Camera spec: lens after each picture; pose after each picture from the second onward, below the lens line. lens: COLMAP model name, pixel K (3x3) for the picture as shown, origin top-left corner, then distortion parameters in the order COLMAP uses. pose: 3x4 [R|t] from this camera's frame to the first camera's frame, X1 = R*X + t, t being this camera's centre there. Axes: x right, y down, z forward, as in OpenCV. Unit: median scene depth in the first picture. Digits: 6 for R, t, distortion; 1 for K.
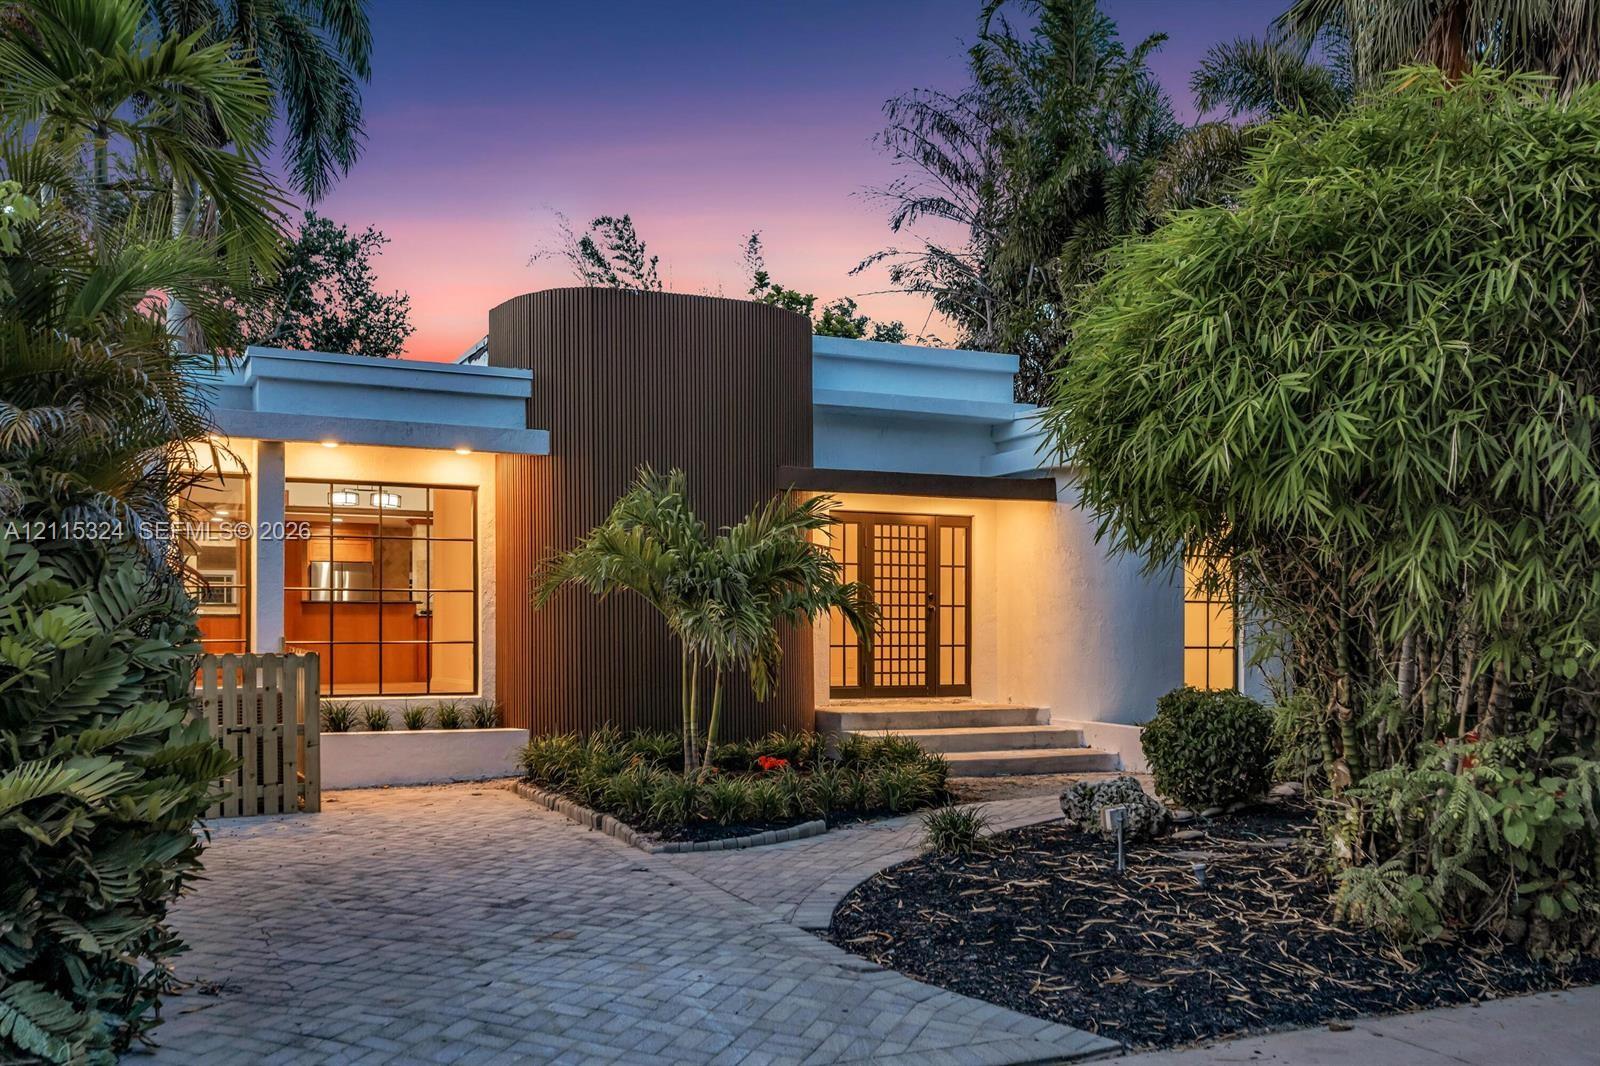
lens RADIAL K [[1224.9, 0, 800.7], [0, 1224.9, 607.5], [0, 0, 1]] dist [-0.024330, -0.001814]
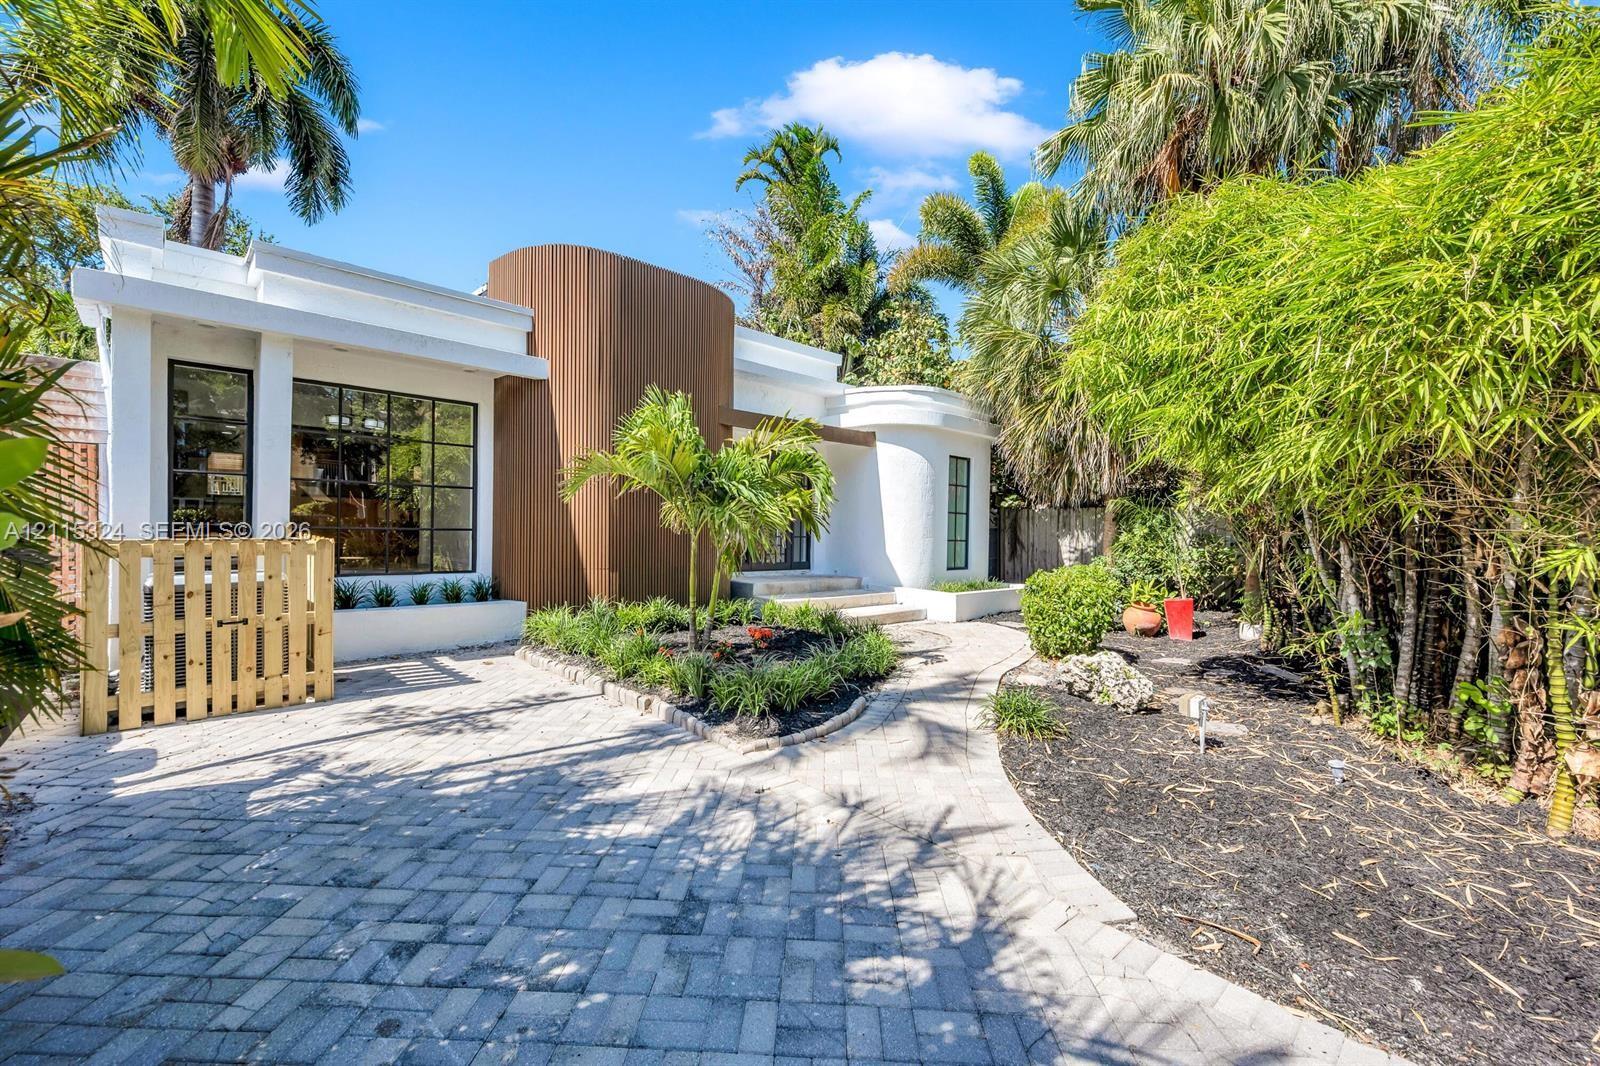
lens RADIAL K [[635.9, 0, 802.7], [0, 635.9, 526.4], [0, 0, 1]] dist [0.001354, 0.000163]
pose [[0.959596, 0.020149, 0.280658, -0.165166], [-0.025366, 0.999566, 0.014968, 0.007971], [-0.280235, -0.021483, 0.959691, 0.375778]]
